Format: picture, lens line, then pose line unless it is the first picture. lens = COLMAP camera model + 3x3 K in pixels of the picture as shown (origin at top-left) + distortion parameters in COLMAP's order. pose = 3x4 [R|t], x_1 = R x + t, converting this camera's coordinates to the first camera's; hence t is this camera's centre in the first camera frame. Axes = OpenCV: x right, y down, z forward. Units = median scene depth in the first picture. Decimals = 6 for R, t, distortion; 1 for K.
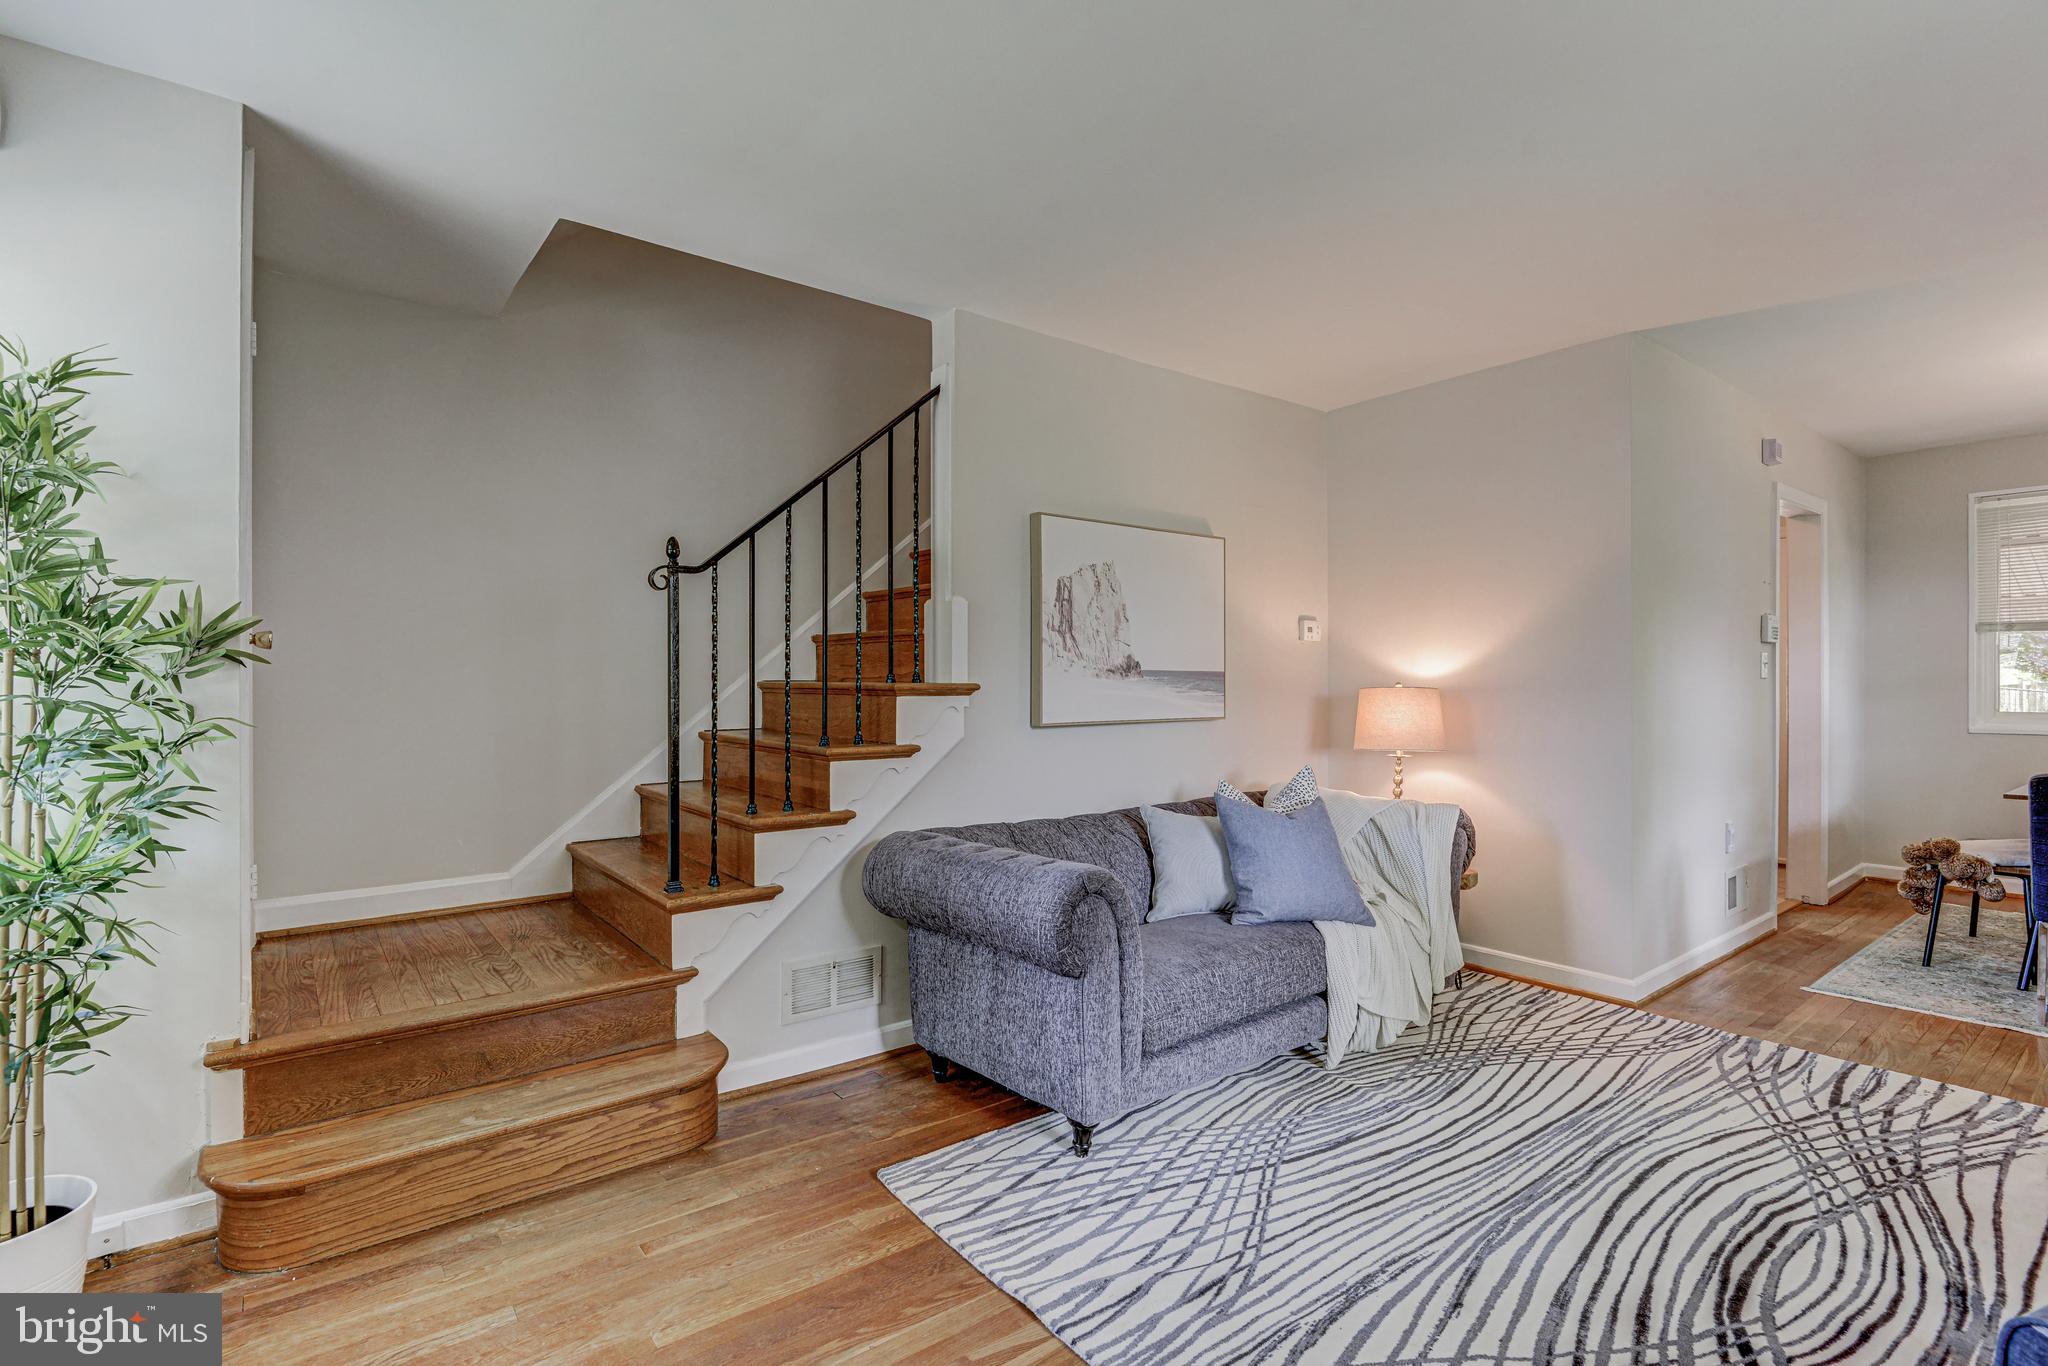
lens RADIAL K [[966.6, 0, 999.9], [0, 966.6, 673.3], [0, 0, 1]] dist [-0.015355, -0.001238]
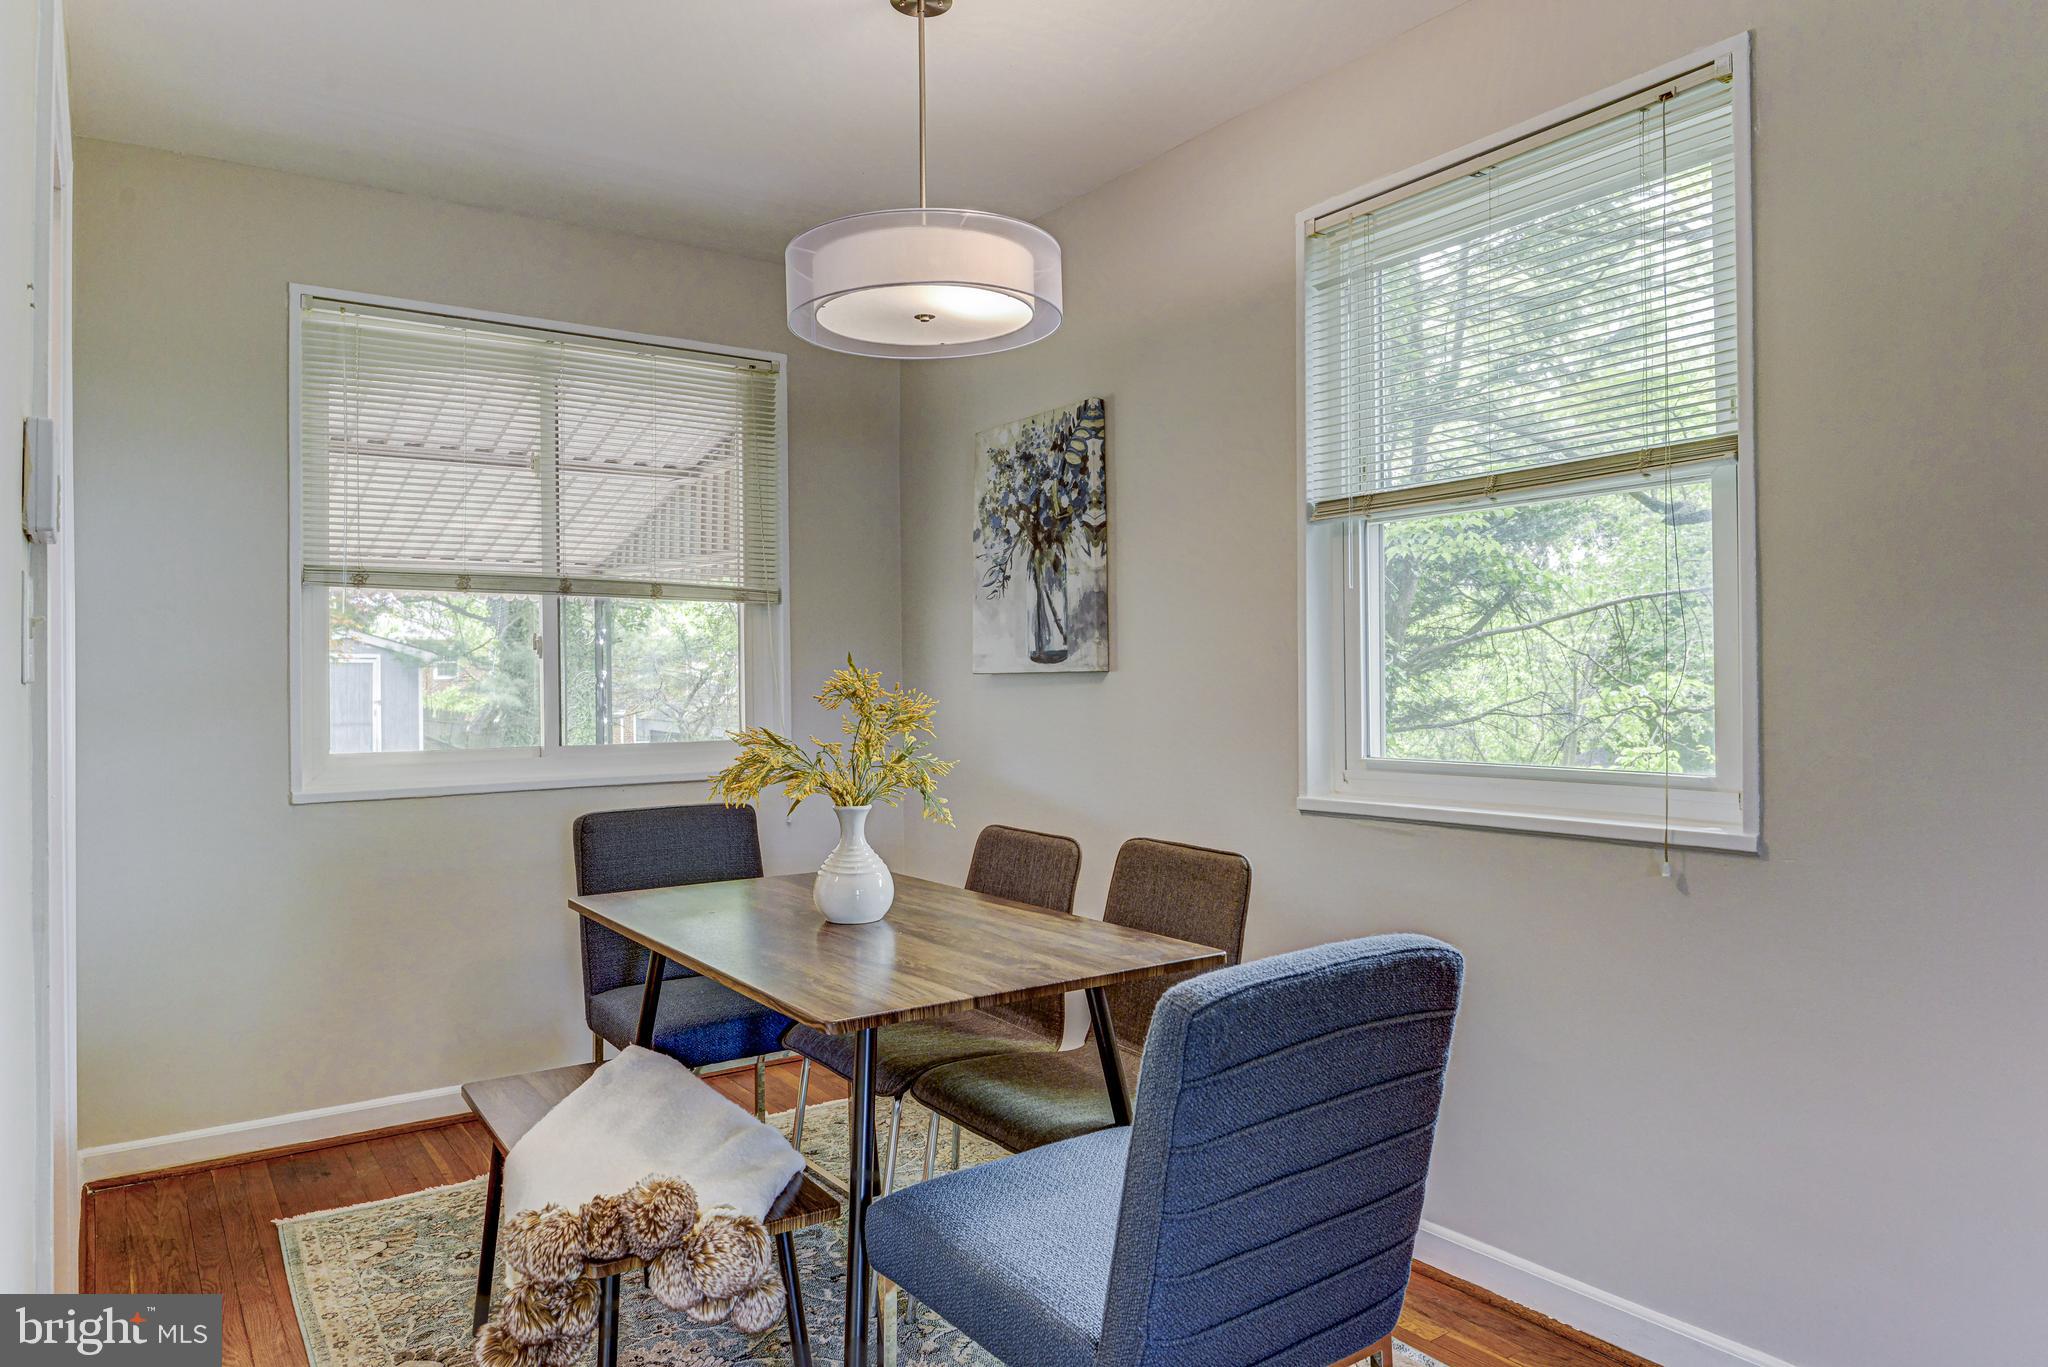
lens RADIAL K [[1292.0, 0, 1006.4], [0, 1292.0, 677.2], [0, 0, 1]] dist [-0.001505, -0.013947]
pose [[0.040662, 0.004130, 0.999164, 0.727127], [0.002012, 0.999989, -0.004215, 0.008185], [-0.999171, 0.002182, 0.040654, 1.106099]]
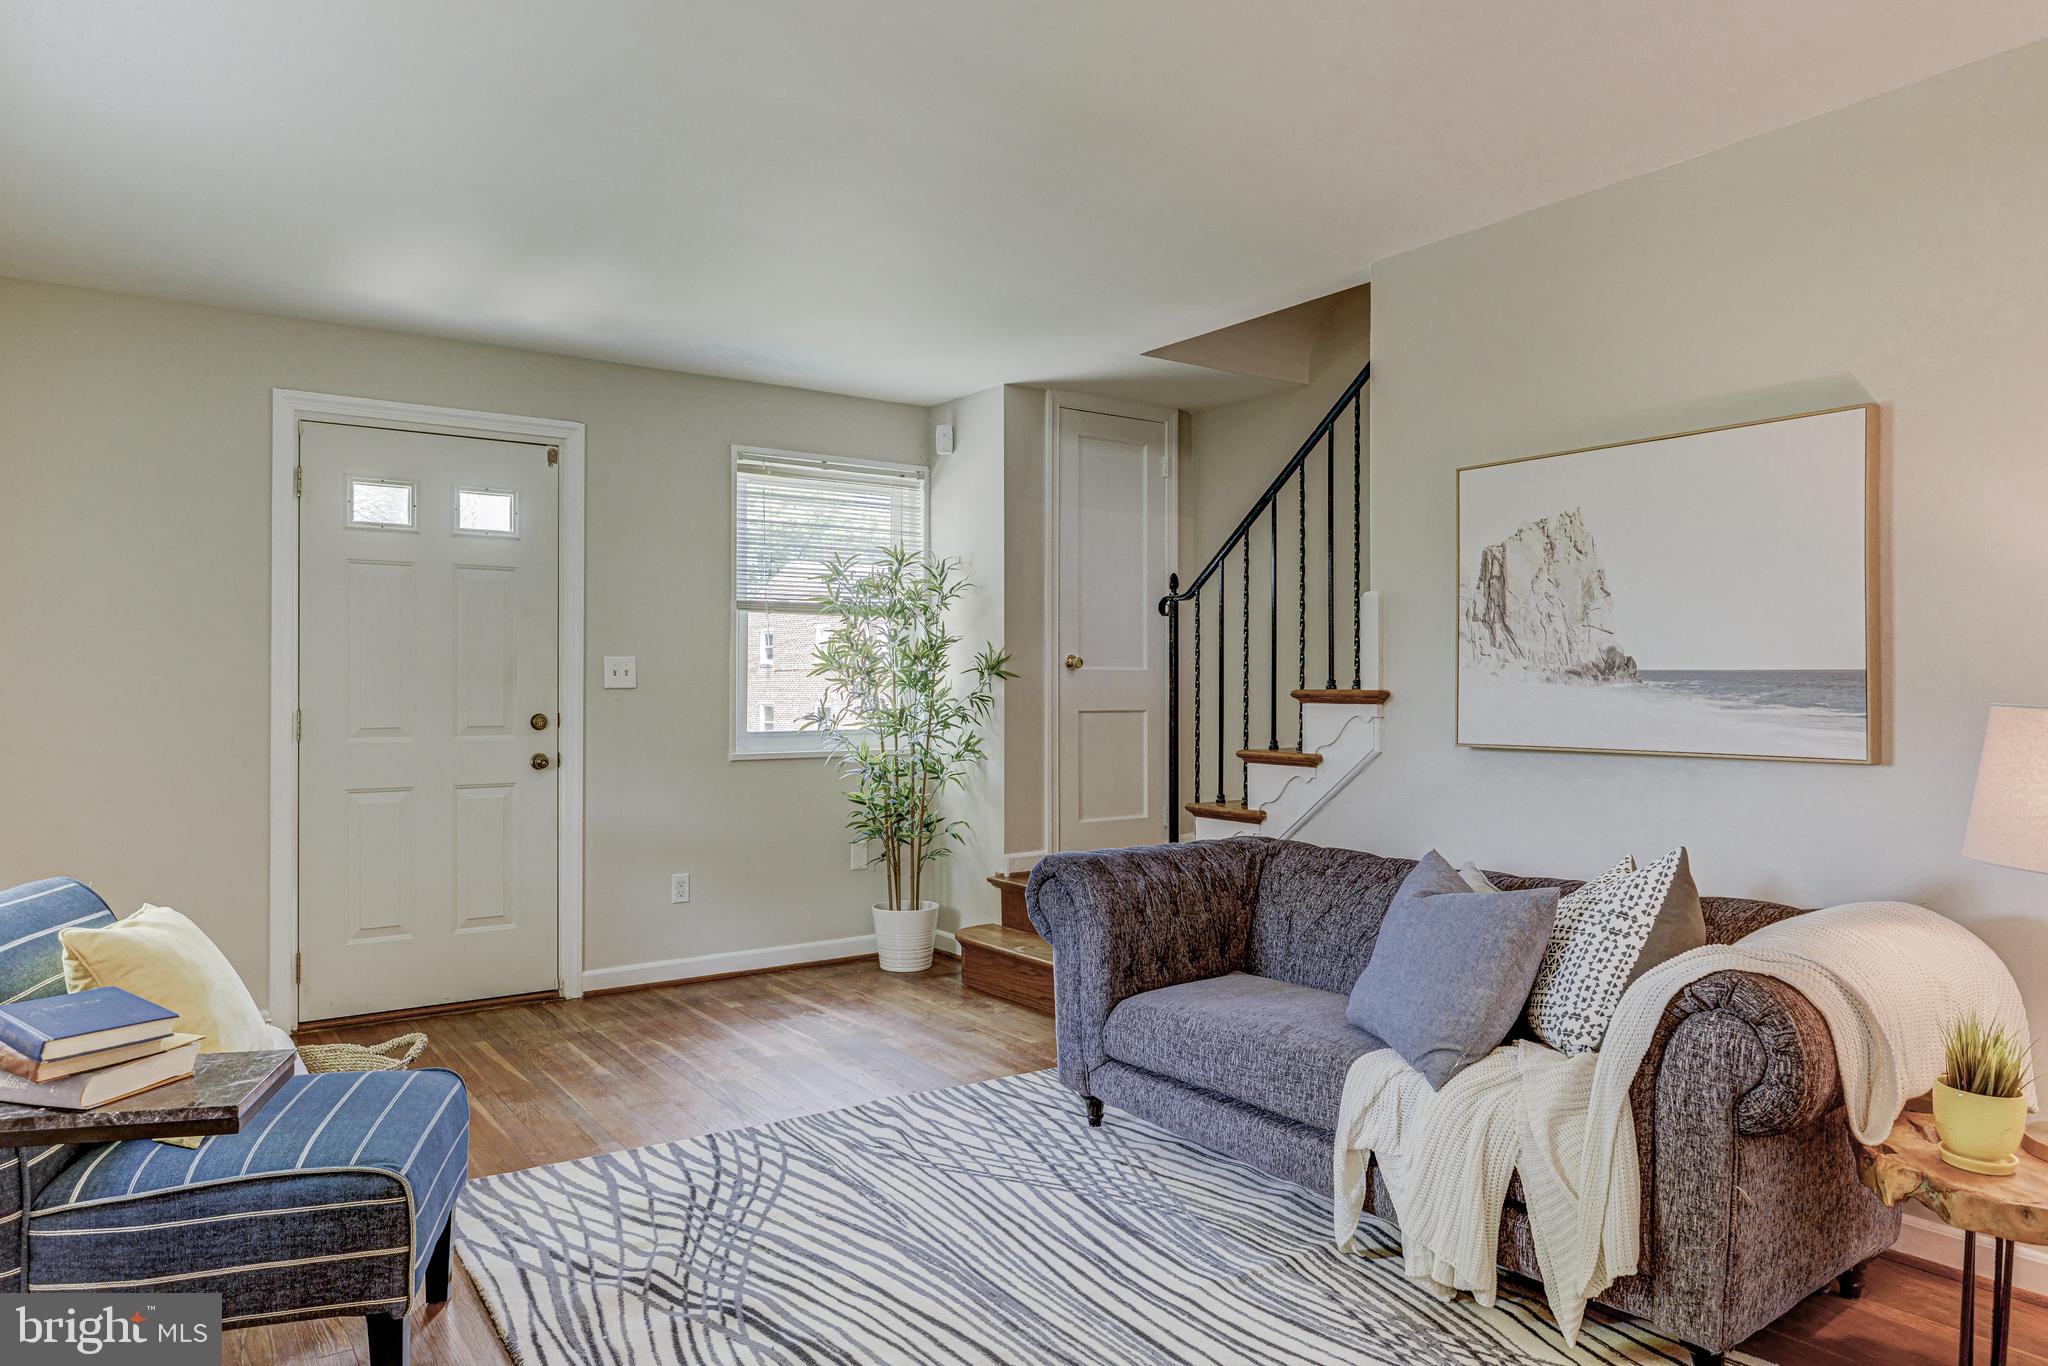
lens RADIAL K [[1292.0, 0, 997.4], [0, 1292.0, 688.4], [0, 0, 1]] dist [-0.001505, -0.013947]
pose [[-0.048701, 0.002581, -0.998810, 1.250726], [0.008257, 0.999964, 0.002182, 0.003786], [0.998779, -0.008141, -0.048721, 0.784258]]
